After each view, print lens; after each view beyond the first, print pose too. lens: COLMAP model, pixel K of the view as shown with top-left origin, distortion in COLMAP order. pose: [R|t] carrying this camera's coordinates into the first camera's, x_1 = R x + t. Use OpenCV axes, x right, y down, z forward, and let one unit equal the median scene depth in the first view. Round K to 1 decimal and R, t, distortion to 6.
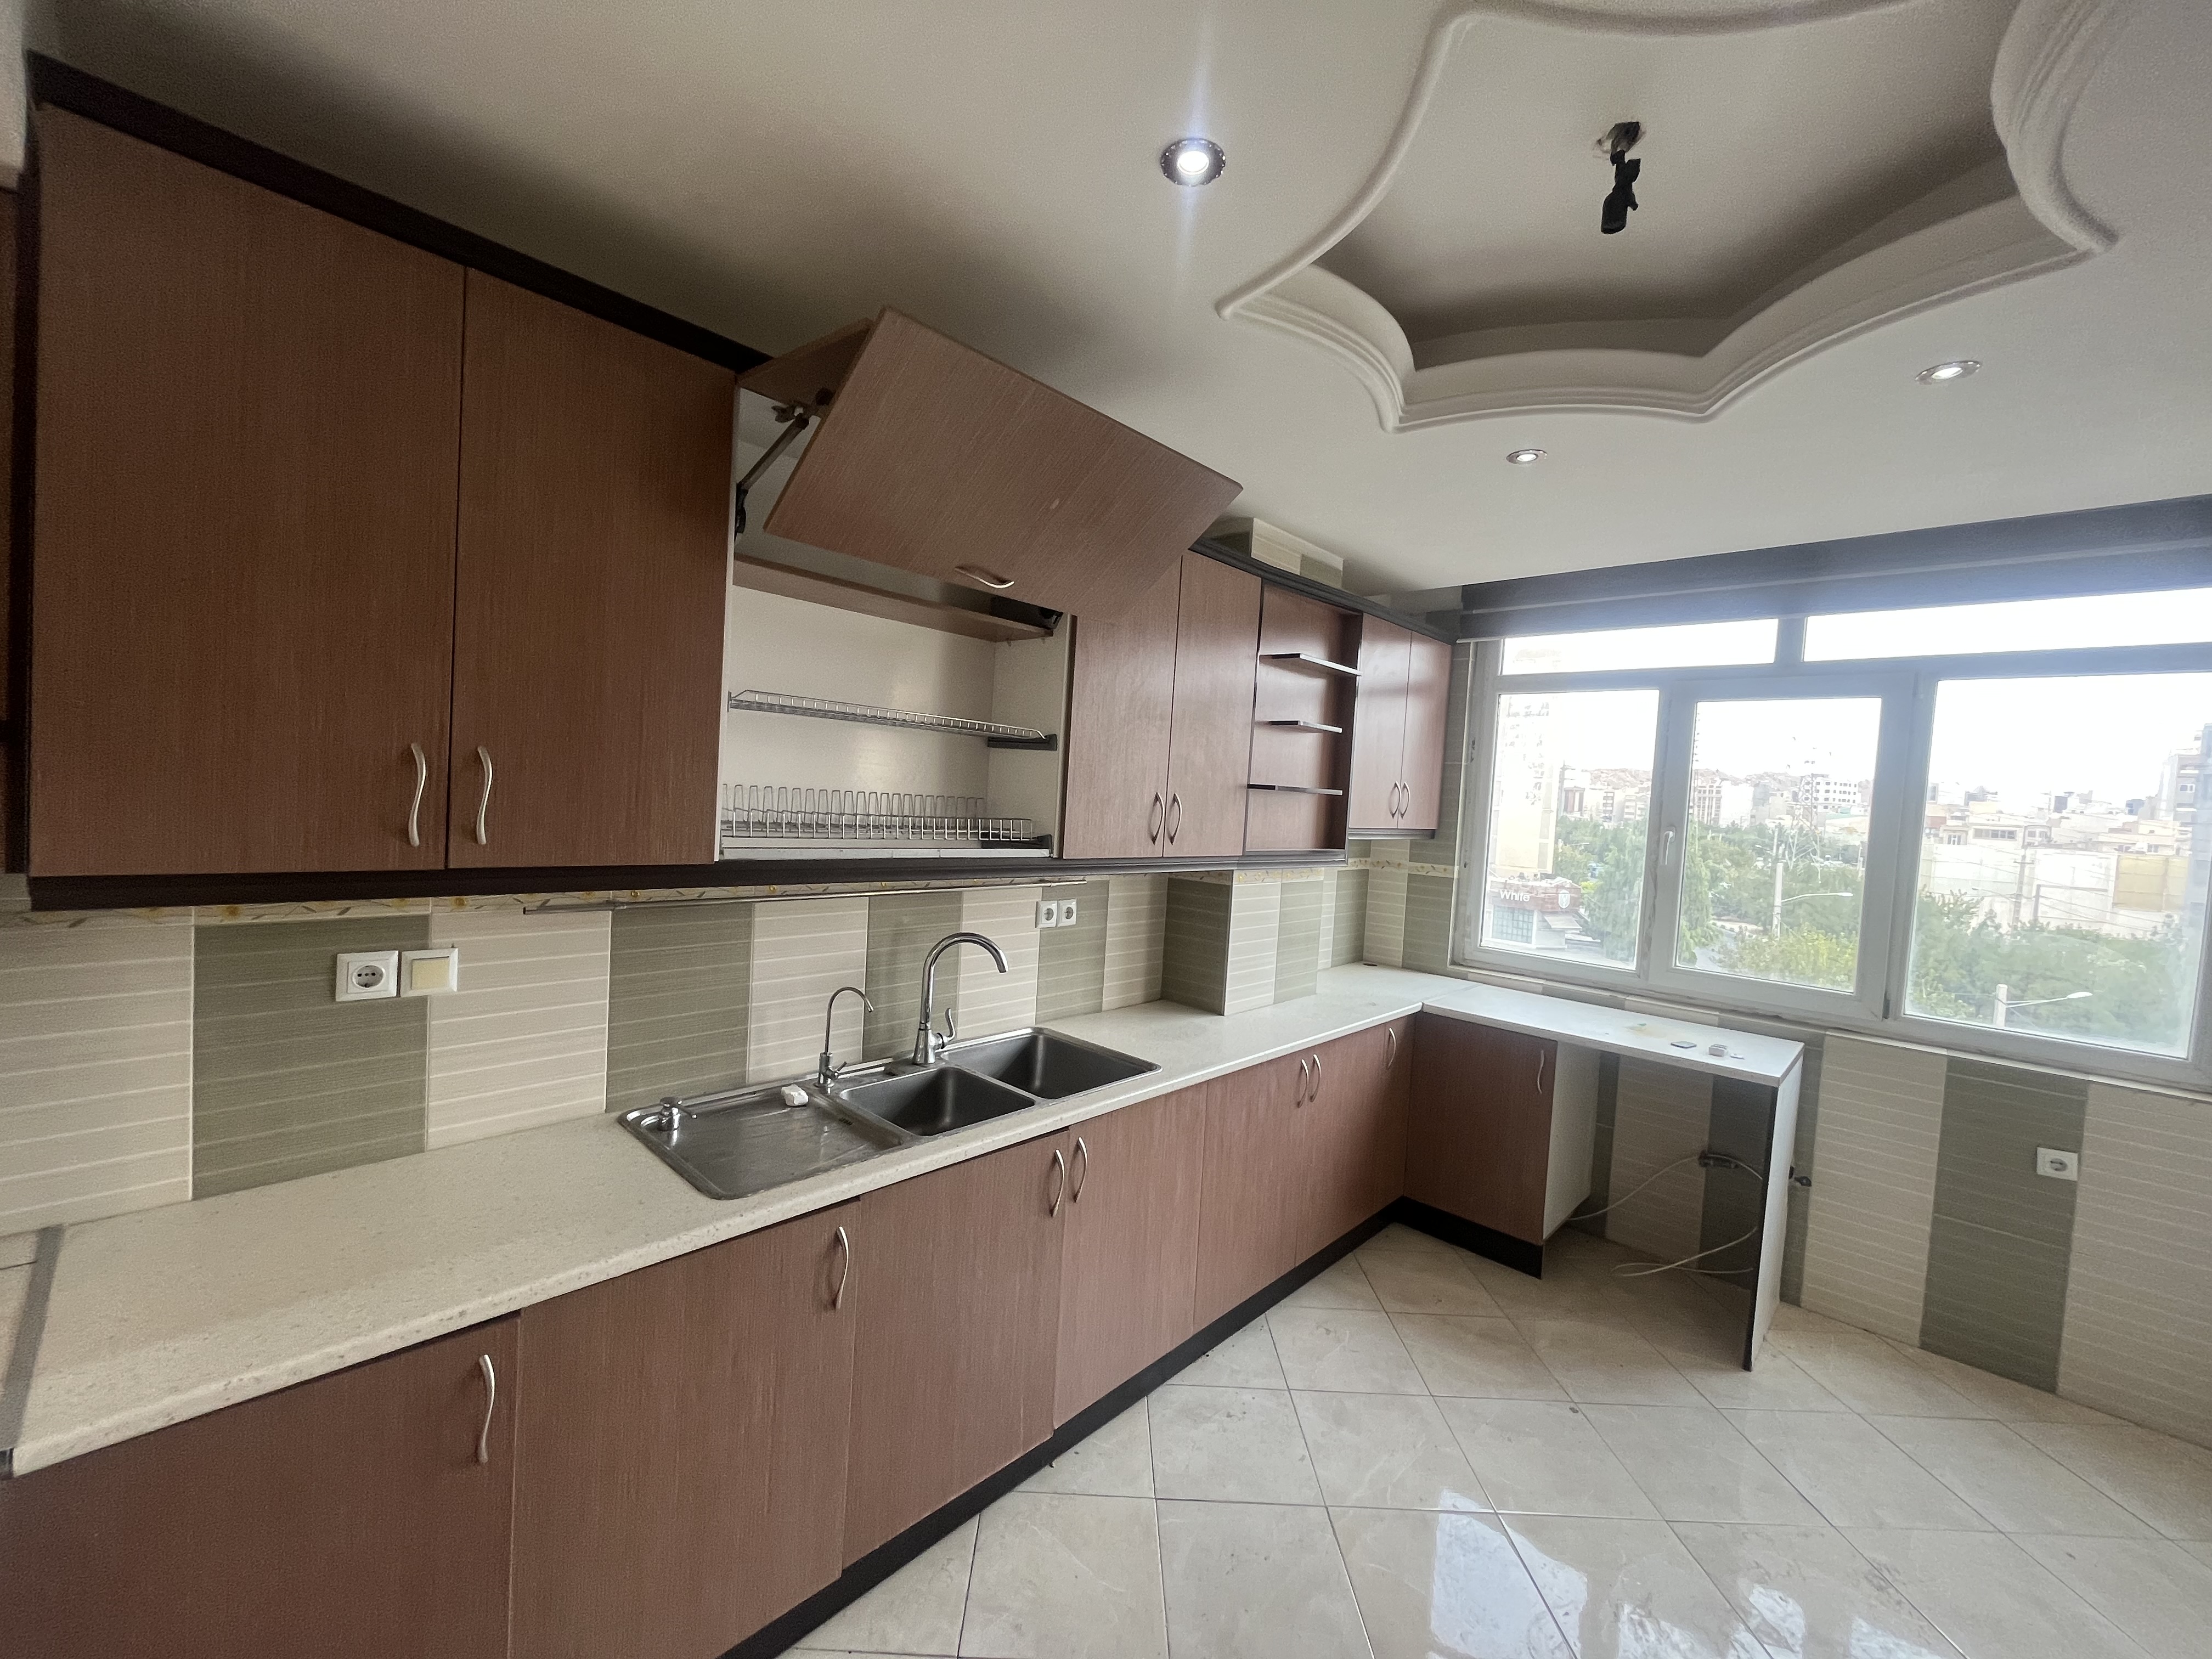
lens RADIAL K [[888.4, 0, 1091.2], [0, 888.4, 841.5], [0, 0, 1]] dist [-0.001388, -0.000540]
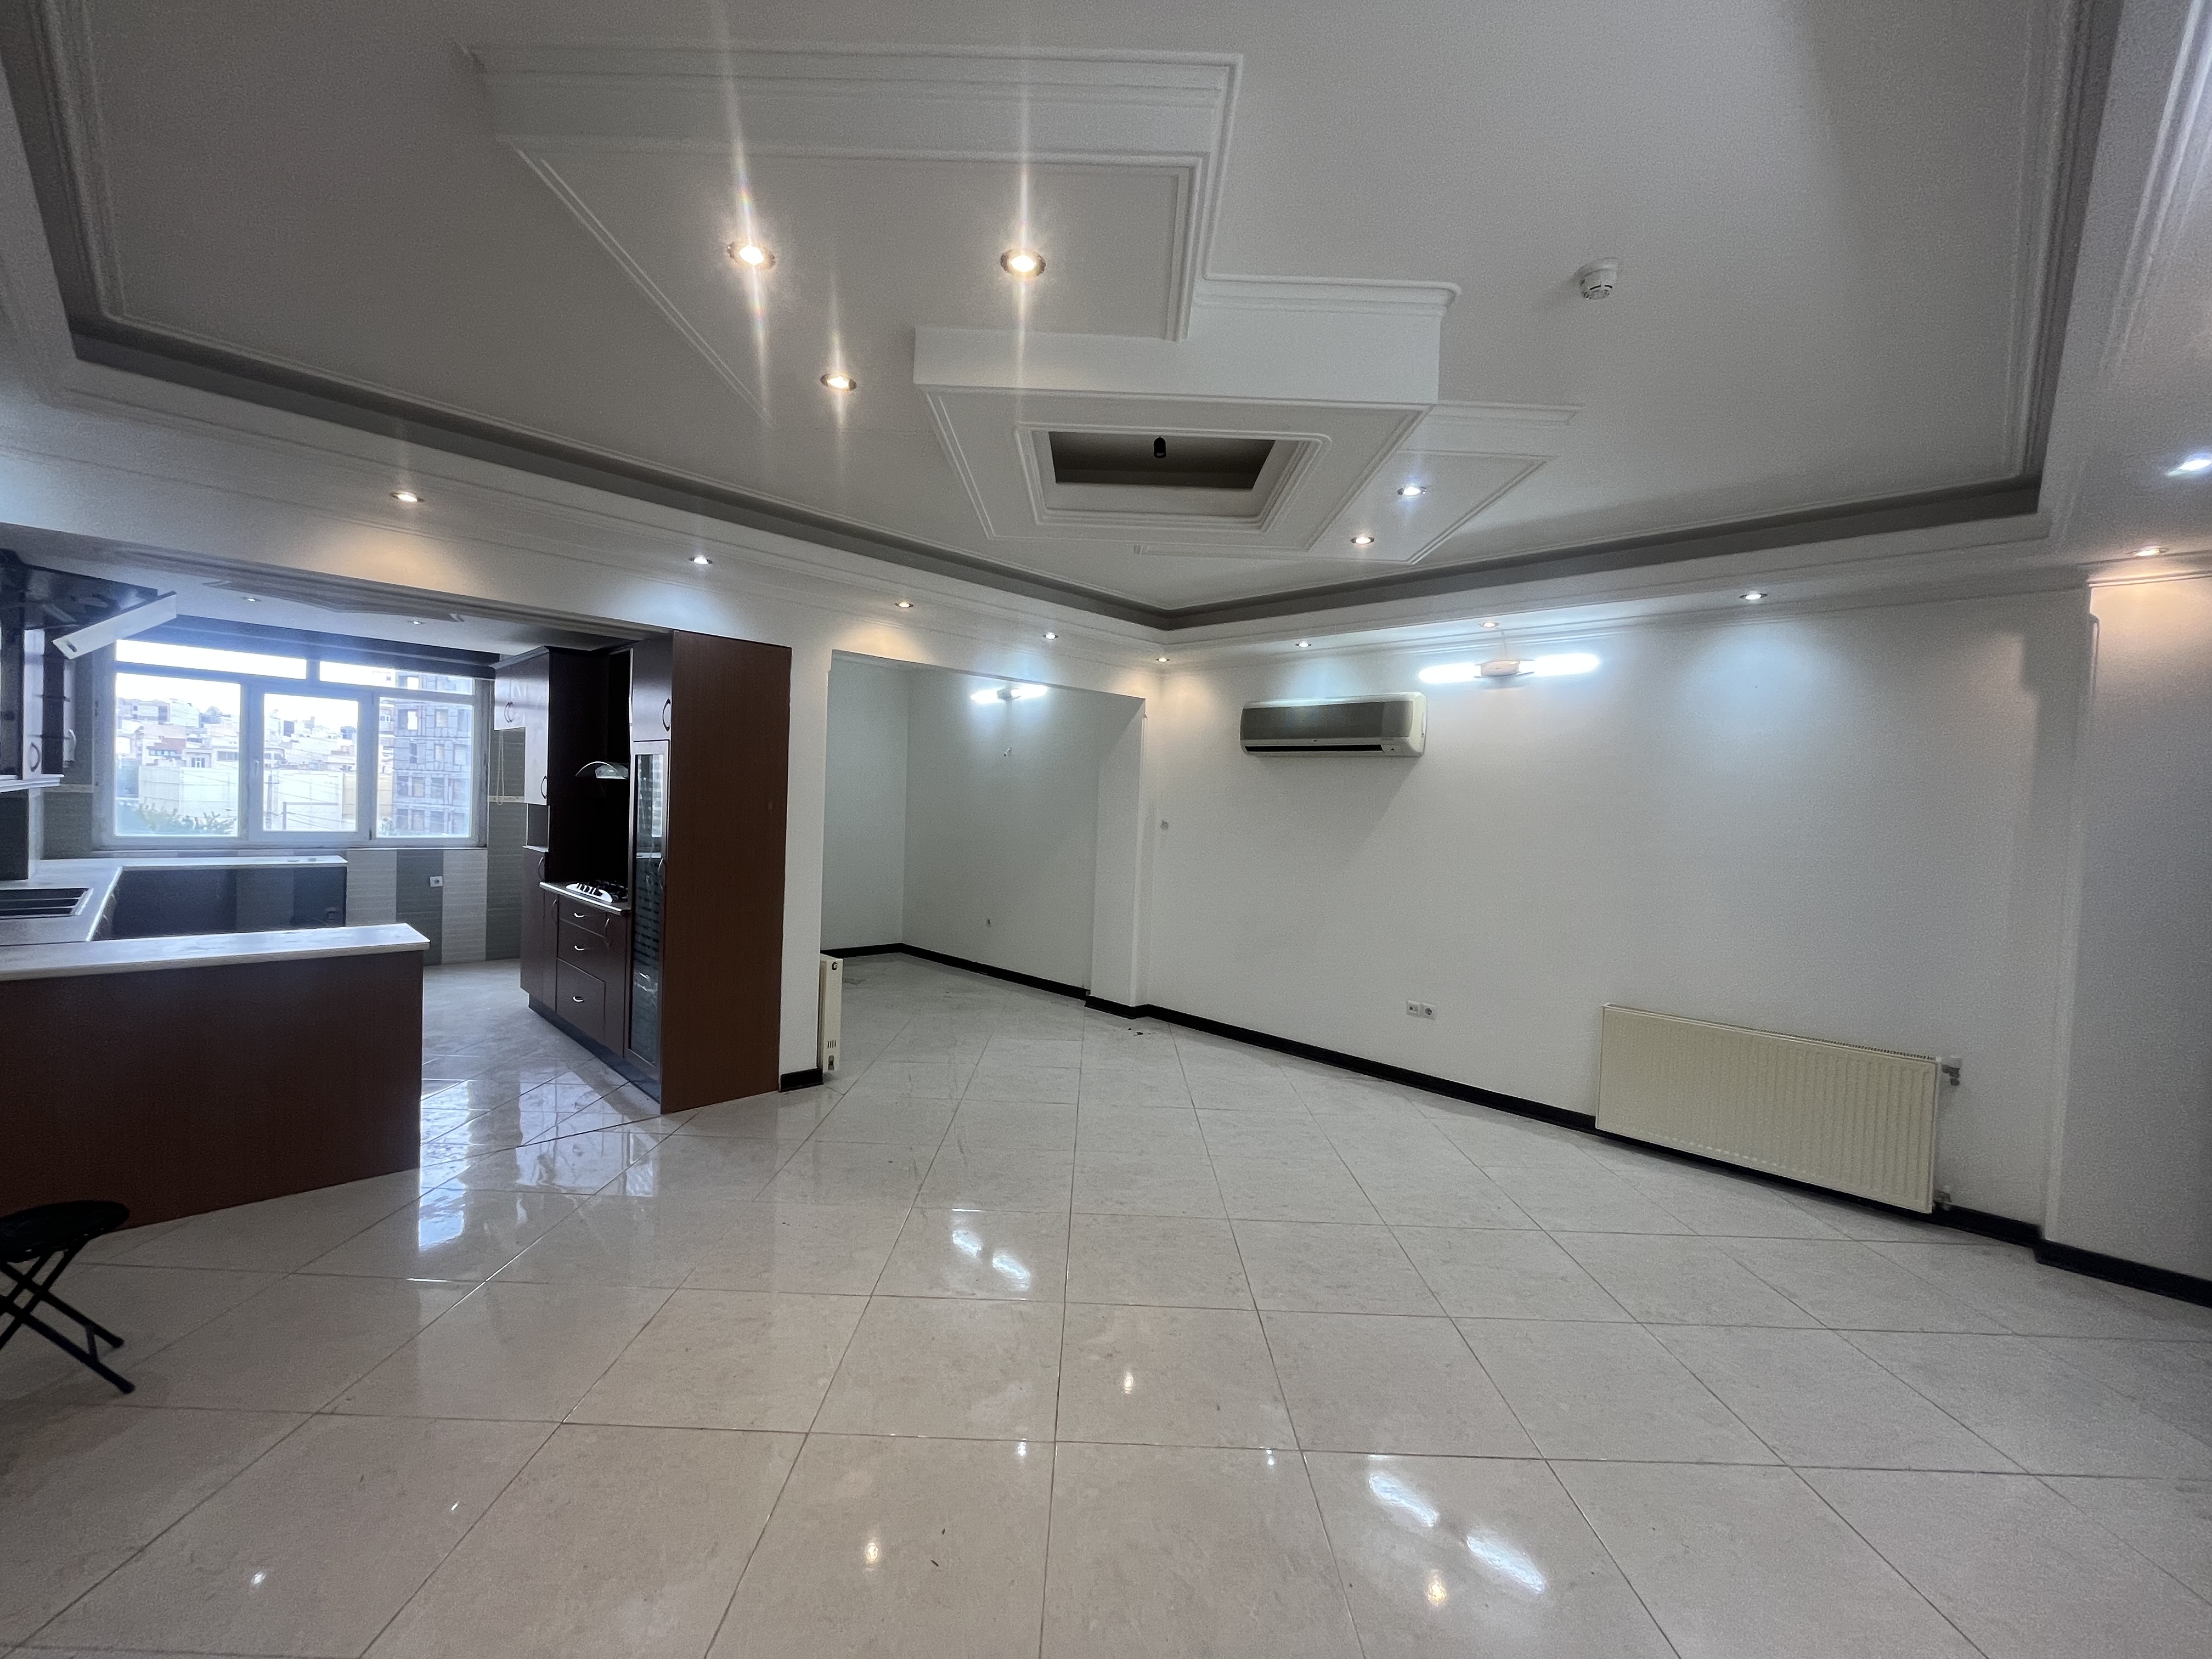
lens RADIAL K [[888.4, 0, 1097.2], [0, 888.4, 843.6], [0, 0, 1]] dist [-0.001388, -0.000540]
pose [[0.005186, -0.102571, 0.994712, -1.292932], [0.013292, 0.994645, 0.102495, -0.003556], [-0.999898, 0.012690, 0.006521, -0.848477]]
